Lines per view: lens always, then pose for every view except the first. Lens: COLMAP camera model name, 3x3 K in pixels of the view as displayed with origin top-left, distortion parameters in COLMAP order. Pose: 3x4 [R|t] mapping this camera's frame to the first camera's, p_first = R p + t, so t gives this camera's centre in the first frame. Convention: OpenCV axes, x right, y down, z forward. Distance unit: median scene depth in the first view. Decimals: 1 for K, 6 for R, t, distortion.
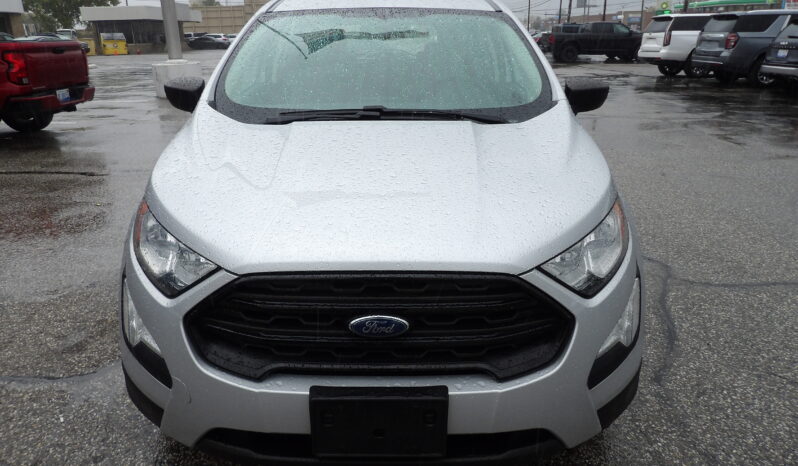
lens RADIAL K [[570.2, 0, 383.0], [0, 570.2, 236.0], [0, 0, 1]] dist [-0.032711, 0.002522]
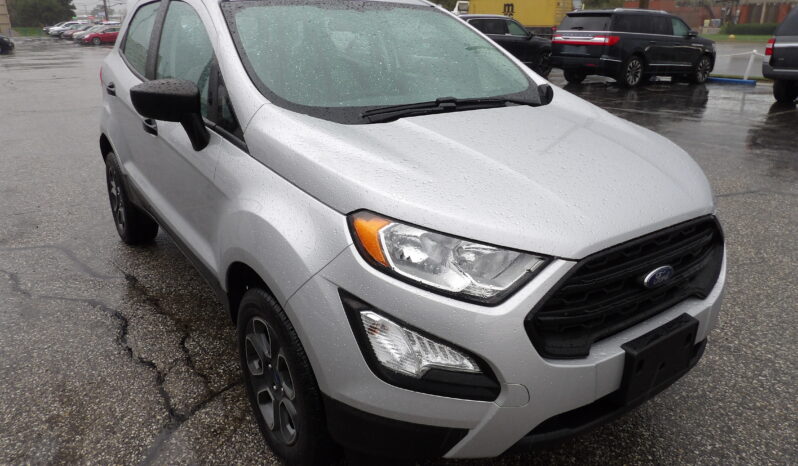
lens RADIAL K [[570.2, 0, 383.0], [0, 570.2, 236.0], [0, 0, 1]] dist [-0.032711, 0.002522]
pose [[0.826257, -0.191821, 0.529626, -0.729975], [0.185564, 0.980440, 0.065602, -0.073298], [-0.531850, 0.044075, 0.845691, 0.205491]]
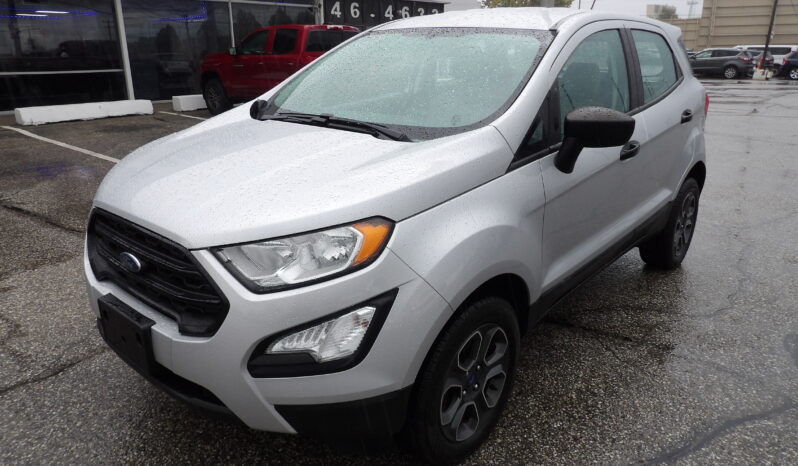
lens RADIAL K [[570.2, 0, 383.0], [0, 570.2, 236.0], [0, 0, 1]] dist [-0.032711, 0.002522]
pose [[0.760507, 0.223436, -0.609676, 0.860654], [-0.232680, 0.970354, 0.065375, -0.092584], [0.606209, 0.092141, 0.789950, 0.185782]]
